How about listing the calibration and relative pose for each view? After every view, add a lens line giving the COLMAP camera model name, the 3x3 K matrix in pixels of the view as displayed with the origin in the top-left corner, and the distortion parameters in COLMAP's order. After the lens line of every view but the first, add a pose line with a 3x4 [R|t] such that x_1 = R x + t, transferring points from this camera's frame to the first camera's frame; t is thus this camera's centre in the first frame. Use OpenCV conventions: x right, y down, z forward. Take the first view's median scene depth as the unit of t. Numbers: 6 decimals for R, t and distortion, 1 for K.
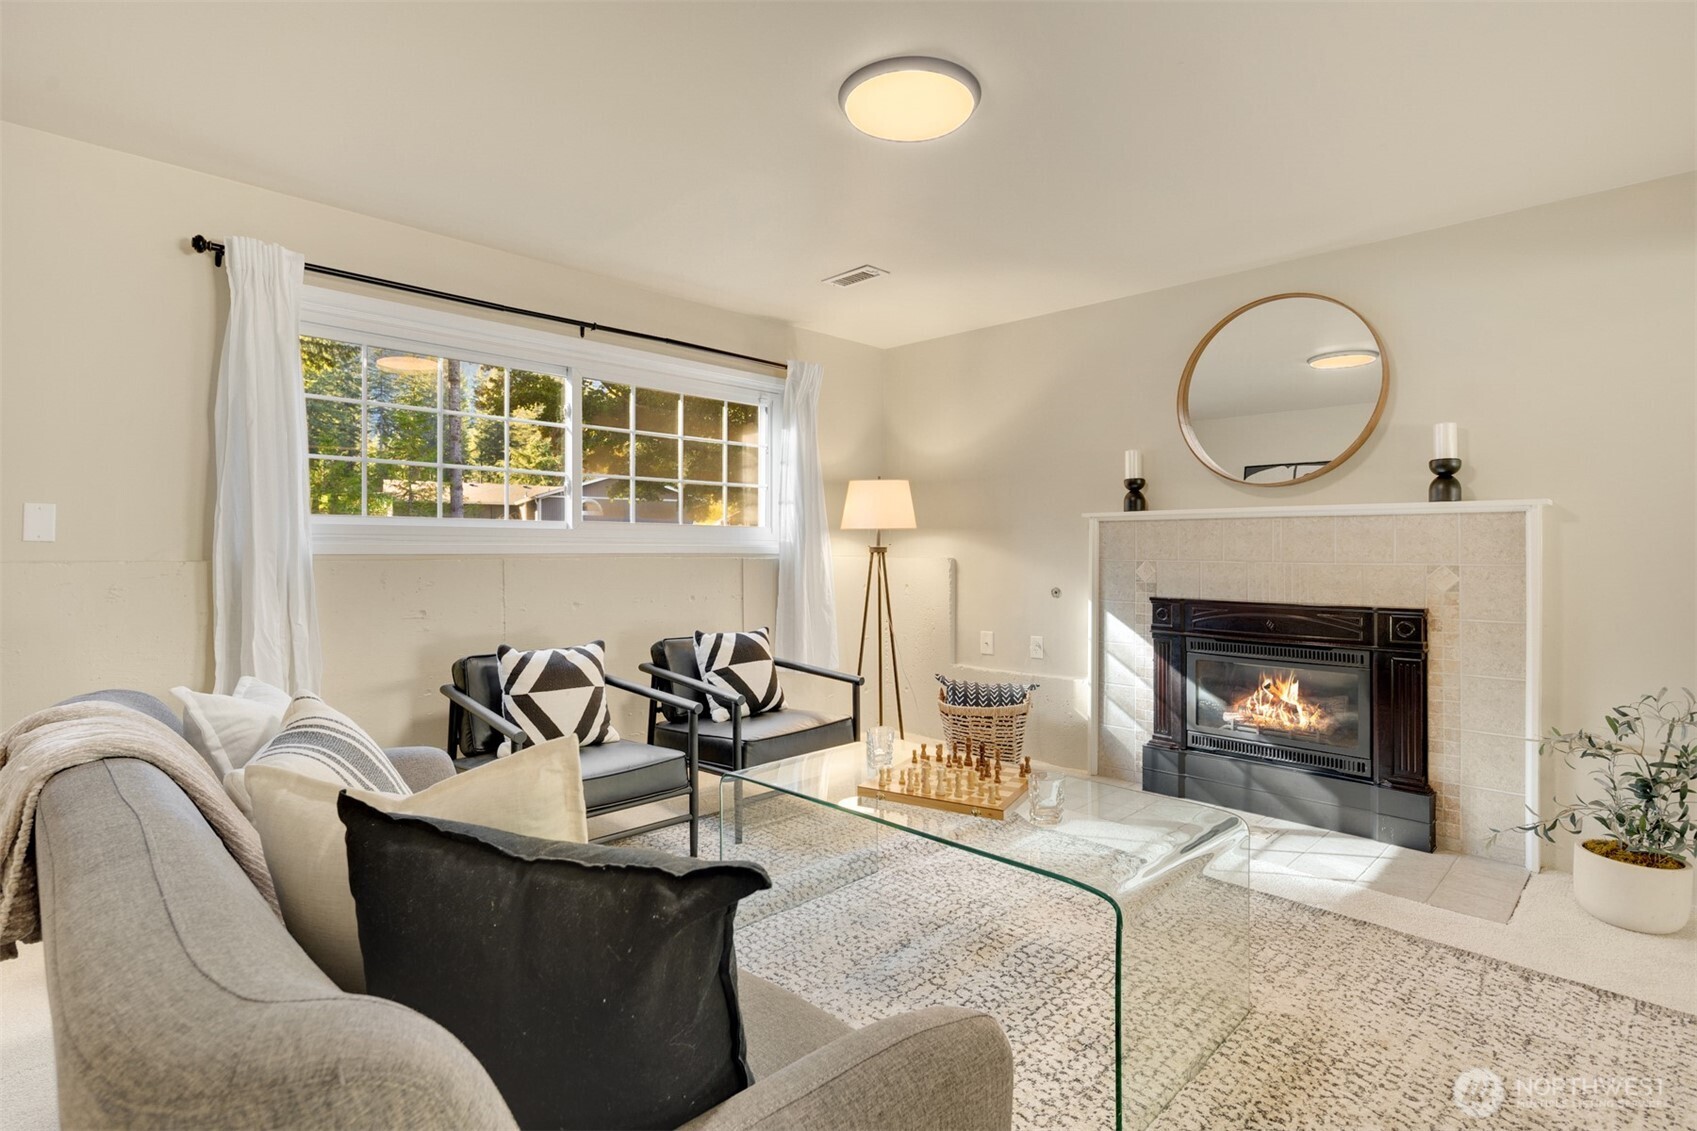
lens RADIAL K [[822.6, 0, 845.9], [0, 822.6, 550.6], [0, 0, 1]] dist [0.007883, -0.005985]
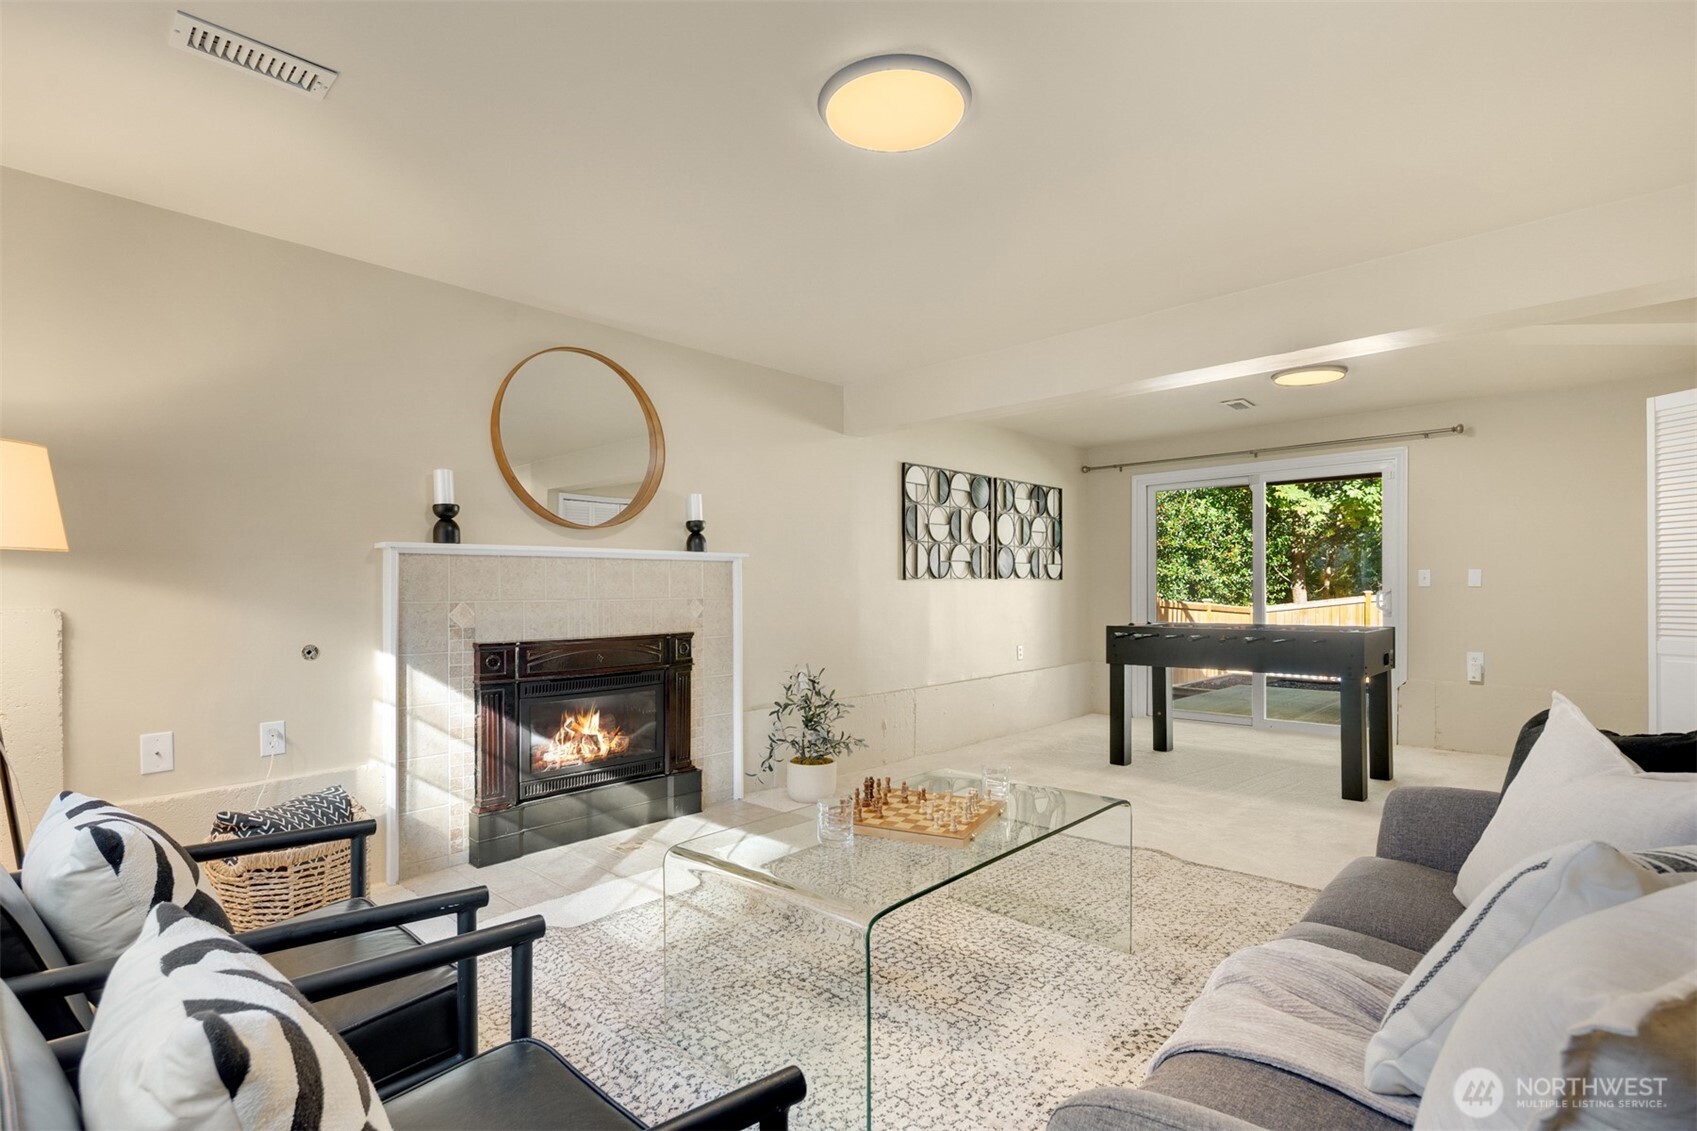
lens RADIAL K [[822.6, 0, 852.7], [0, 822.6, 571.1], [0, 0, 1]] dist [0.007883, -0.005985]
pose [[-0.046514, 0.009791, 0.998870, -0.545864], [0.001488, 0.999952, -0.009732, -0.011964], [-0.998917, 0.001034, -0.046526, 0.675948]]
